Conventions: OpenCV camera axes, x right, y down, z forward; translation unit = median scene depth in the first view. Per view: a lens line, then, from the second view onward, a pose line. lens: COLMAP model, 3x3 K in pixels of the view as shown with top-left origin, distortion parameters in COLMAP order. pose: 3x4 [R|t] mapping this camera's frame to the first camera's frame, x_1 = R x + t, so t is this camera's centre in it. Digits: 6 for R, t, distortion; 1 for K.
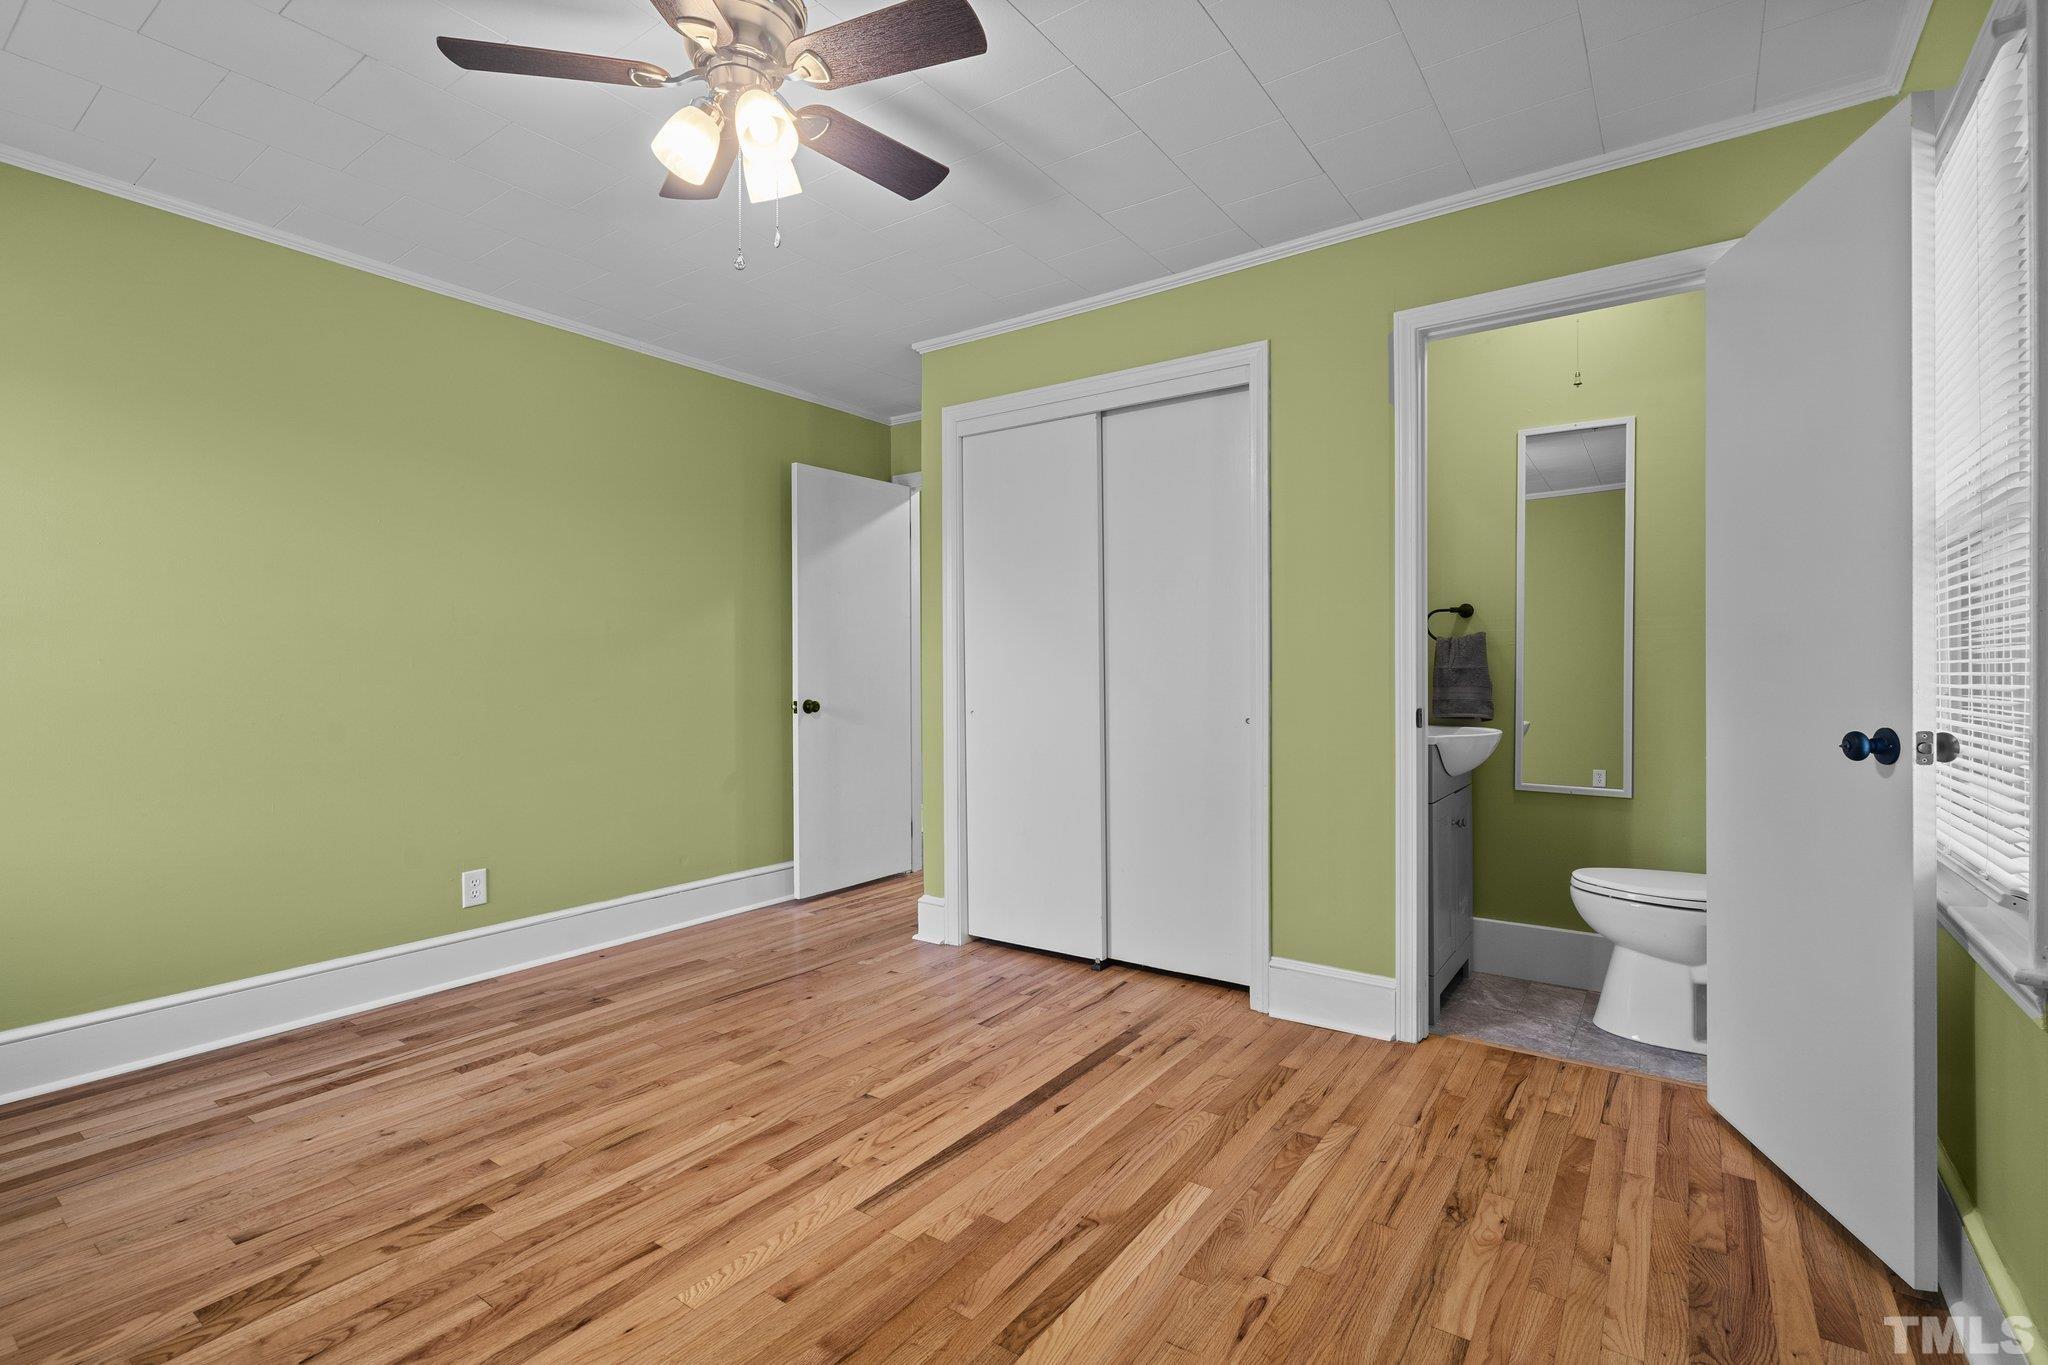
lens RADIAL K [[930.9, 0, 1026.1], [0, 930.9, 676.9], [0, 0, 1]] dist [-0.008569, 0.003463]
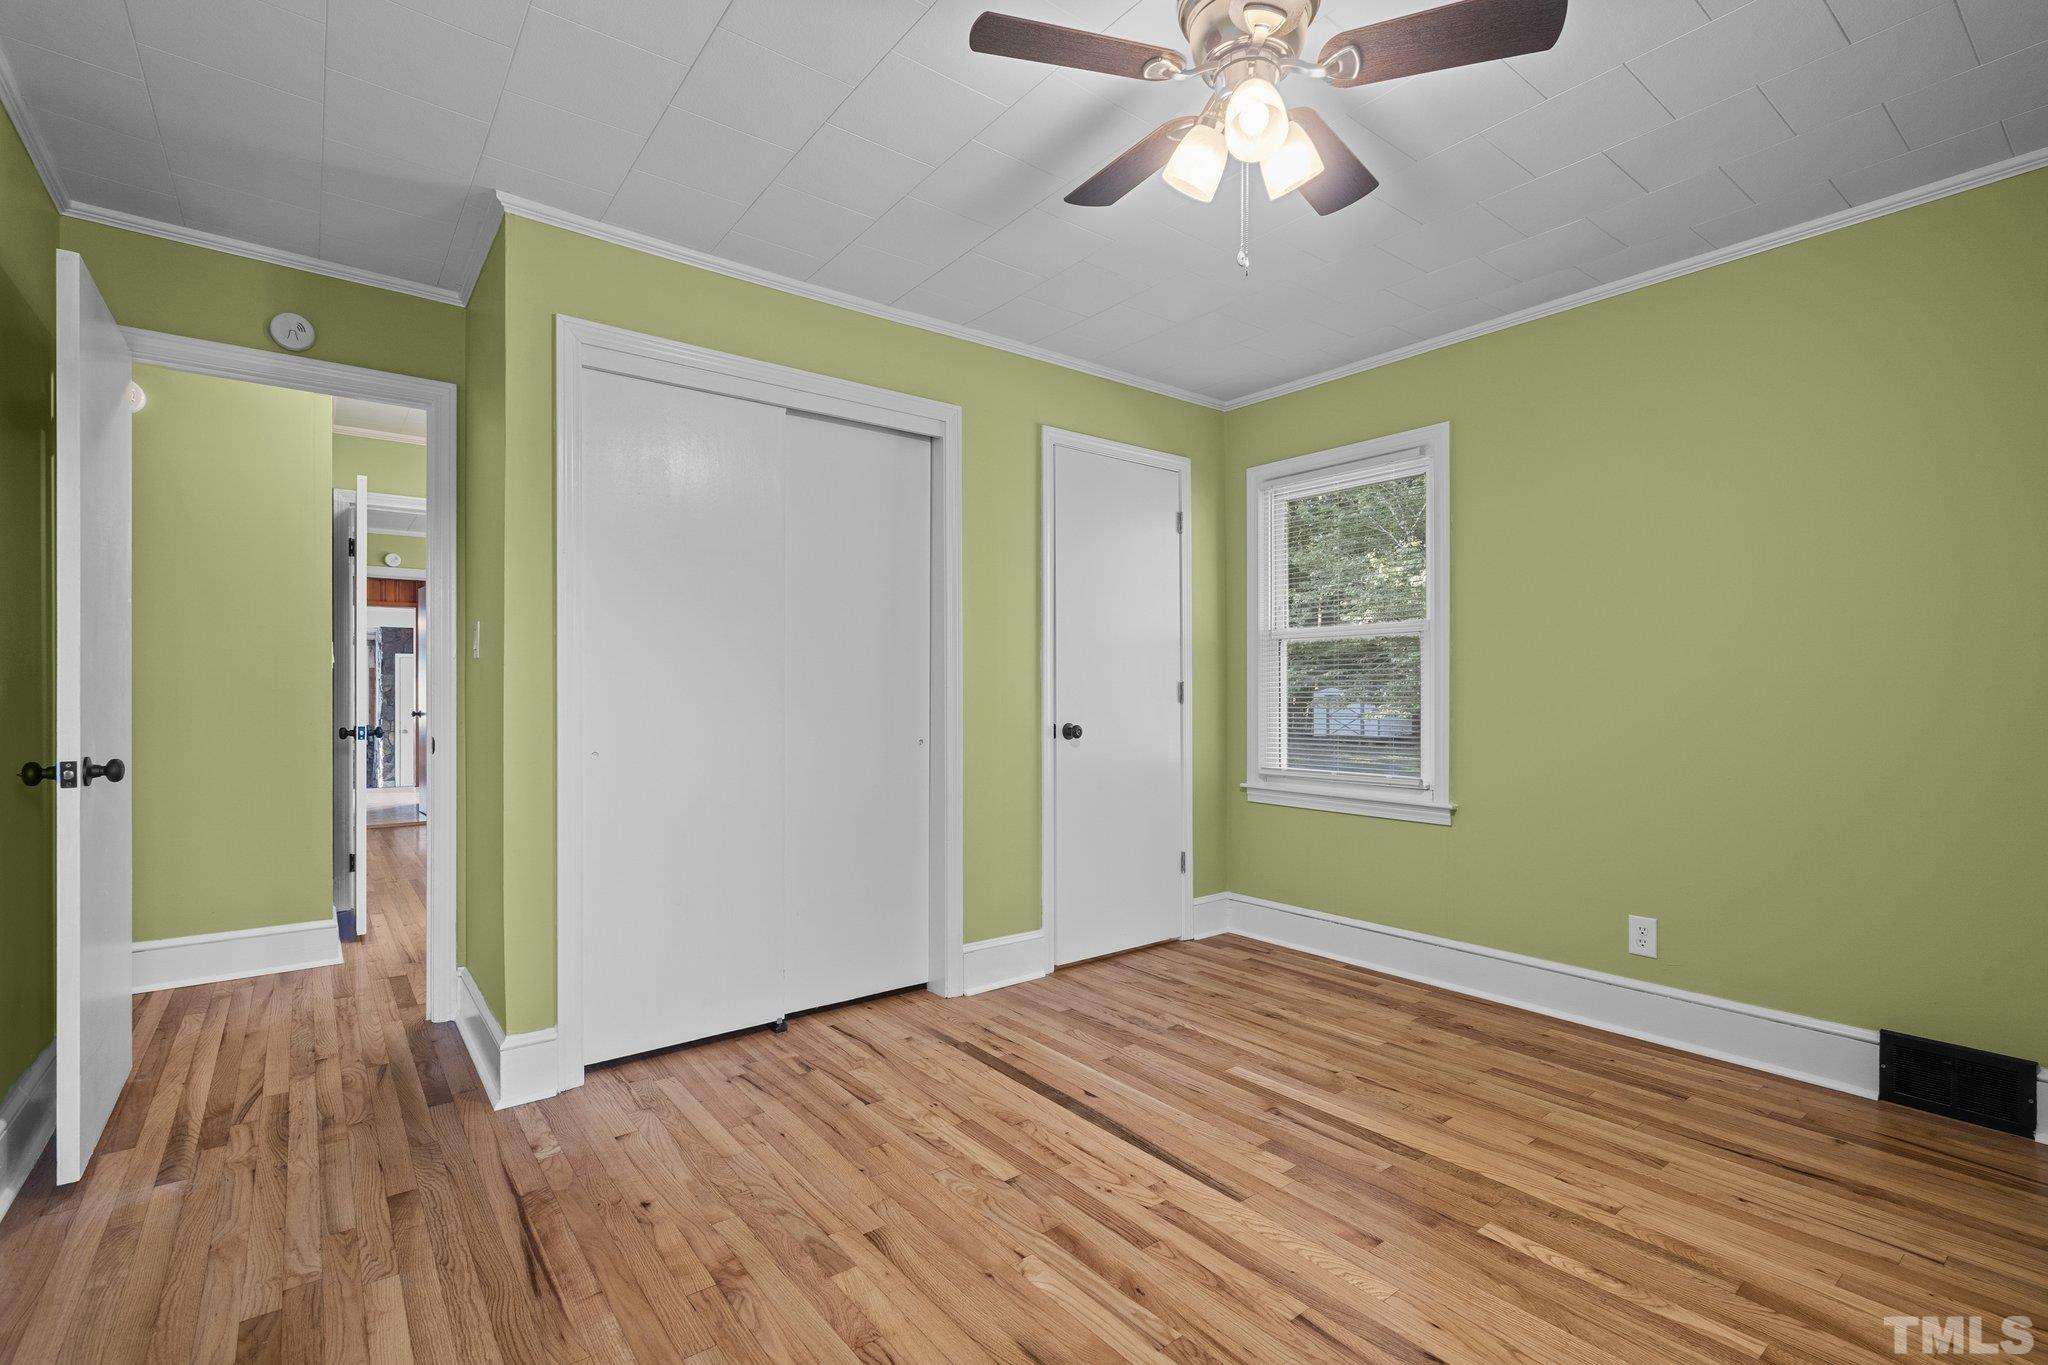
lens RADIAL K [[929.5, 0, 1034.5], [0, 929.5, 695.3], [0, 0, 1]] dist [-0.004242, 0.000518]
pose [[0.287684, 0.001170, 0.957725, -0.929580], [0.007755, 0.999964, -0.003552, -0.001225], [-0.957694, 0.008449, 0.287664, 0.673431]]
